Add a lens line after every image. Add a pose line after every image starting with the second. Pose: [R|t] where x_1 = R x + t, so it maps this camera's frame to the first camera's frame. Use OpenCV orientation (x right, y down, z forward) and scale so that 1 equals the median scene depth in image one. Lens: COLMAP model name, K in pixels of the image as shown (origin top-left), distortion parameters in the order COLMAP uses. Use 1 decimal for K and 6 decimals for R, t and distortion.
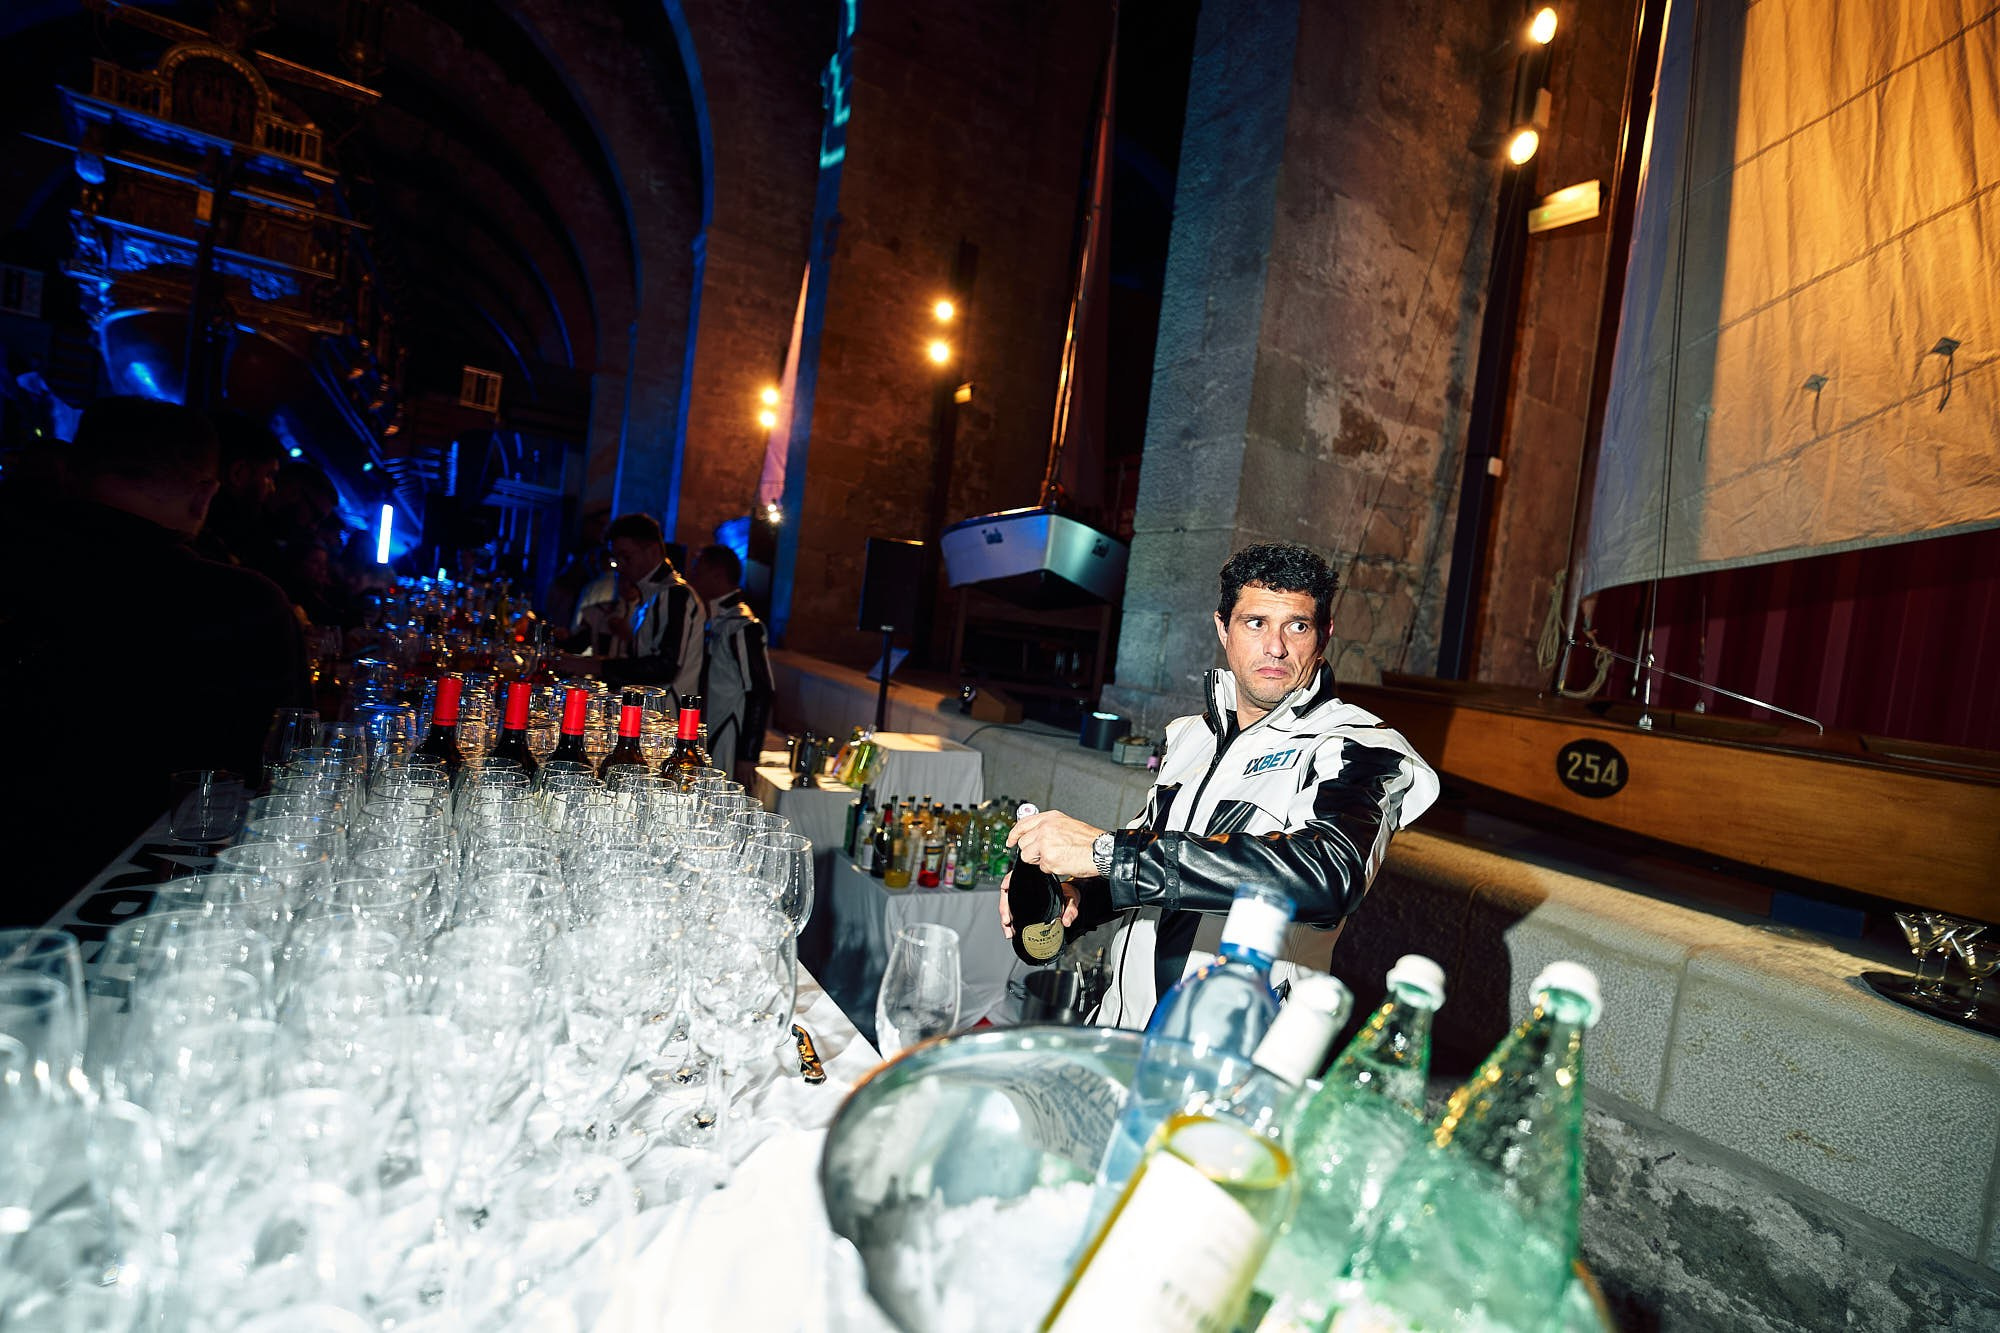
lens RADIAL K [[940.6, 0, 1003.9], [0, 940.6, 667.7], [0, 0, 1]] dist [-0.021661, 0.011451]
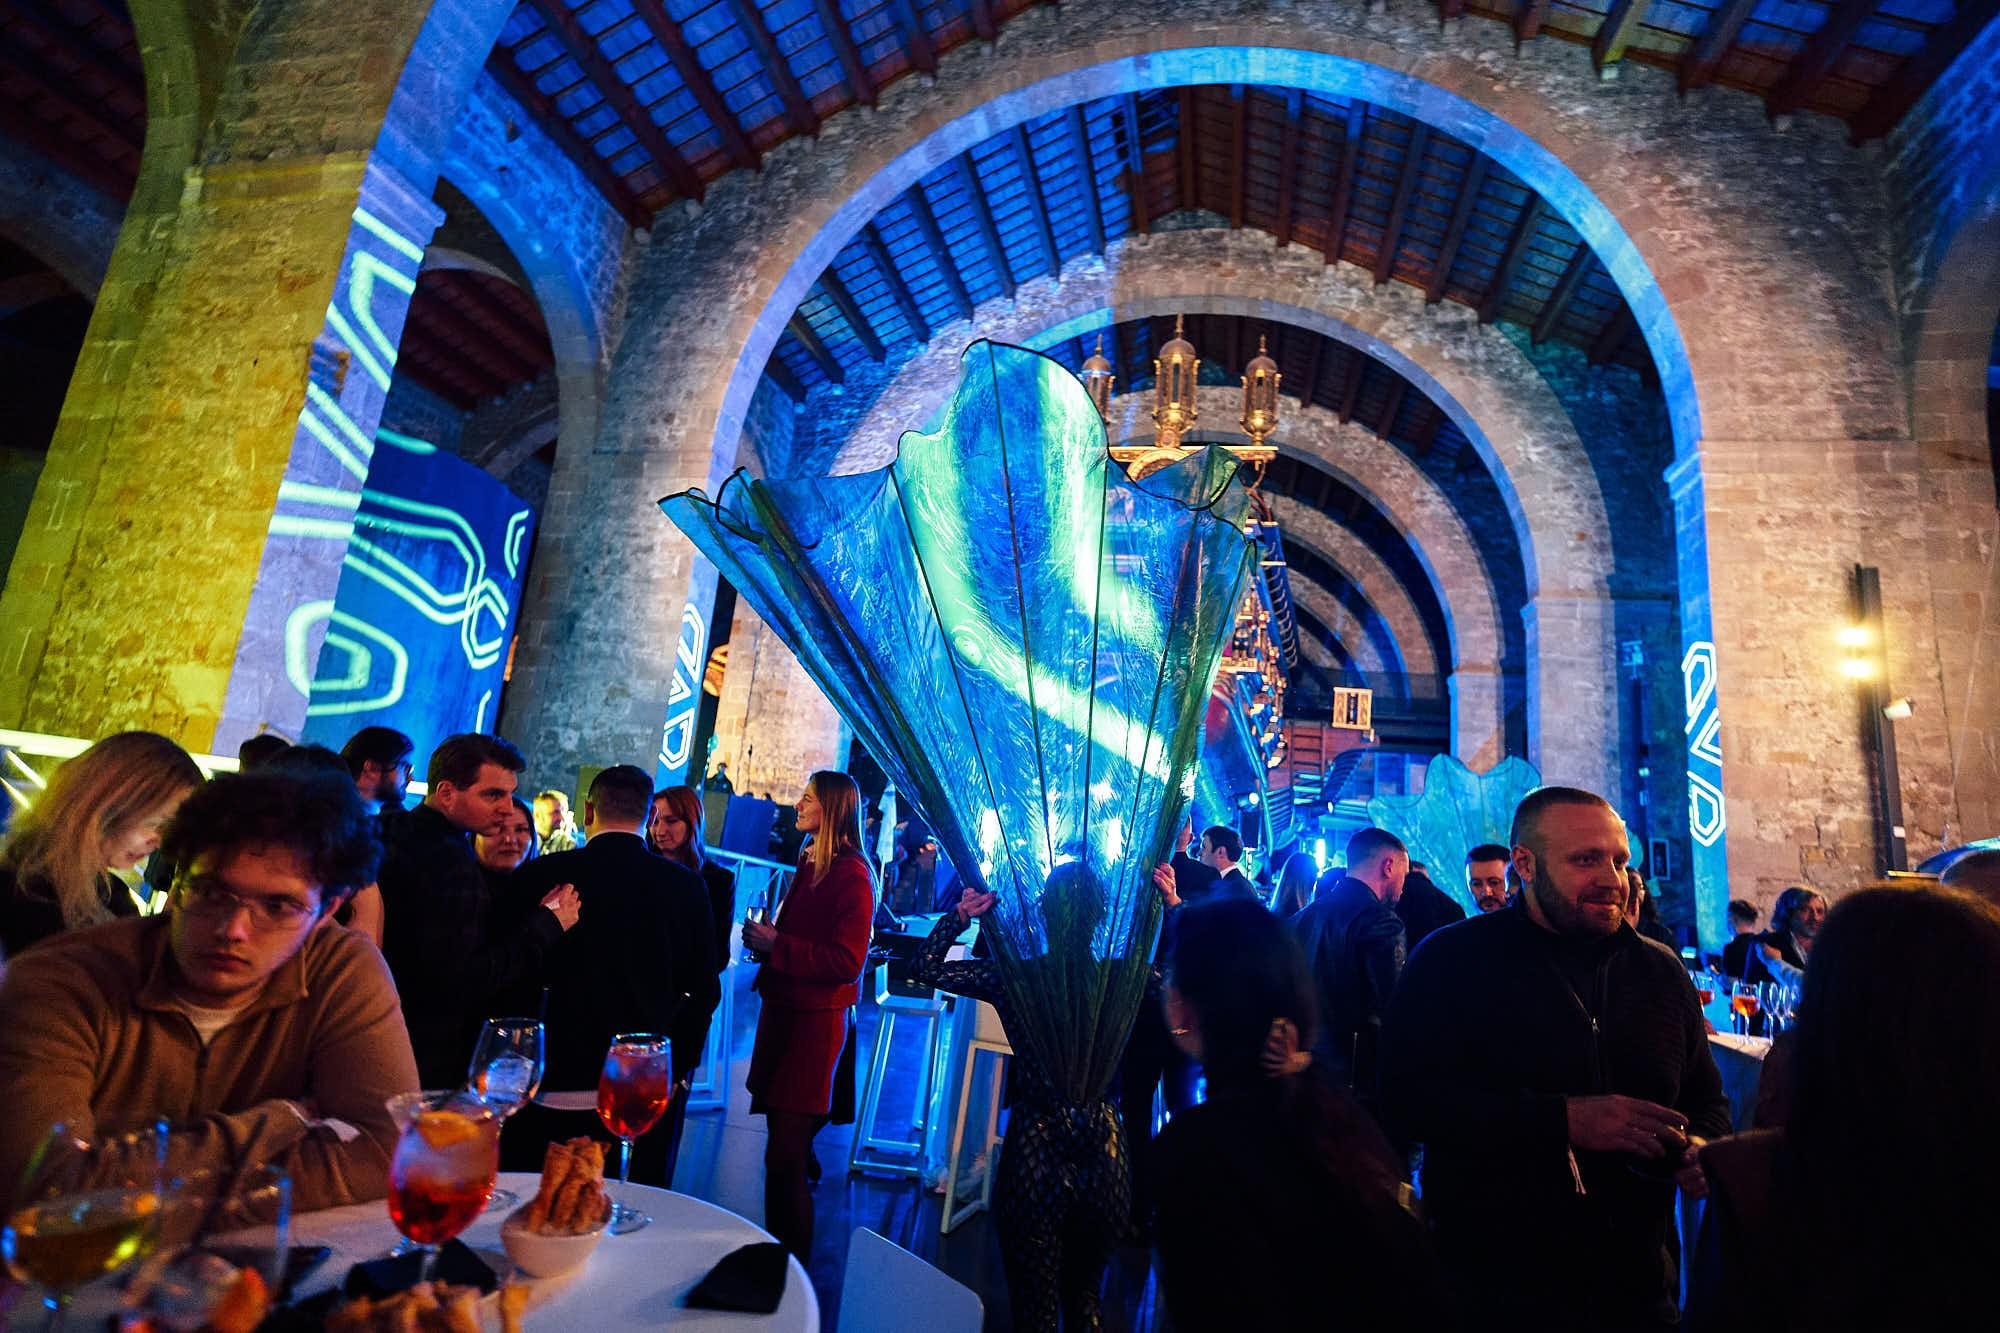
lens RADIAL K [[940.6, 0, 997.0], [0, 940.6, 667.4], [0, 0, 1]] dist [-0.021661, 0.011451]
pose [[0.720598, -0.192124, -0.666204, -0.263991], [-0.033048, 0.950234, -0.309781, -0.042749], [0.692565, 0.245244, 0.678387, 0.133302]]
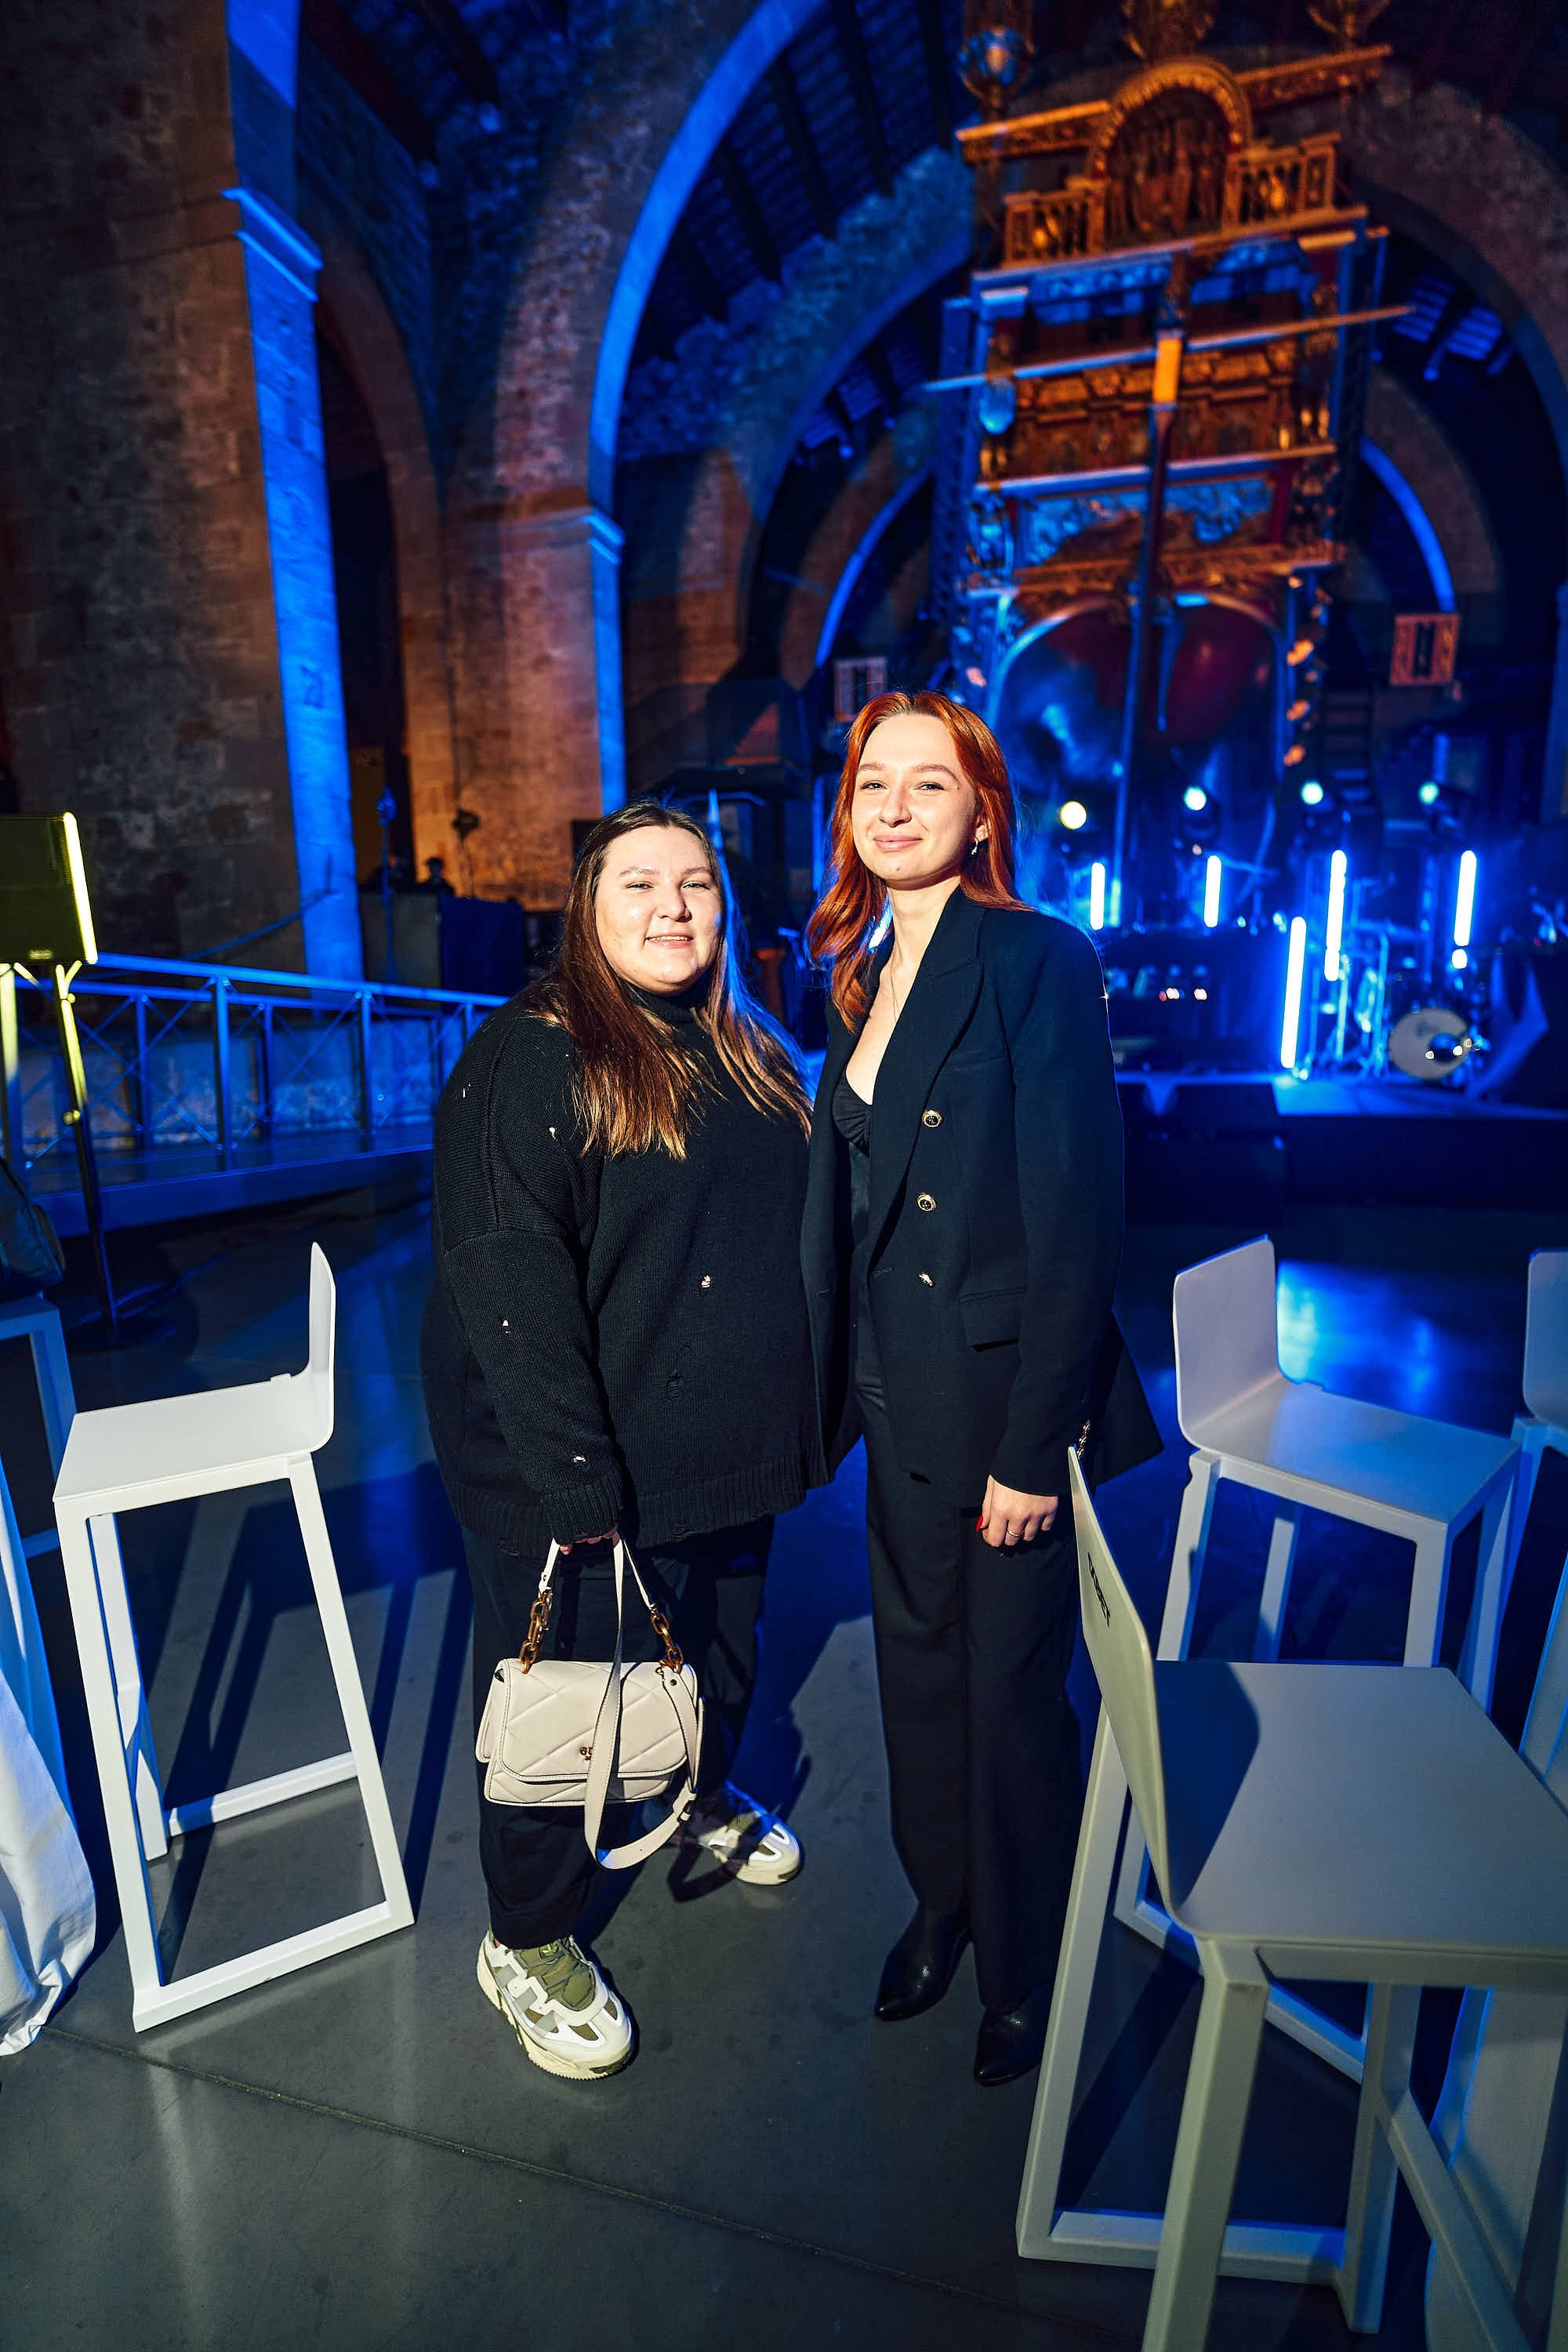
lens RADIAL K [[1106.1, 0, 782.9], [0, 1106.1, 1177.1], [0, 0, 1]] dist [-0.021661, 0.011451]
pose [[0.690378, -0.000573, -0.723449, -0.515283], [0.075091, 0.994655, 0.070871, -0.072015], [0.719542, -0.103252, 0.686731, 0.311662]]
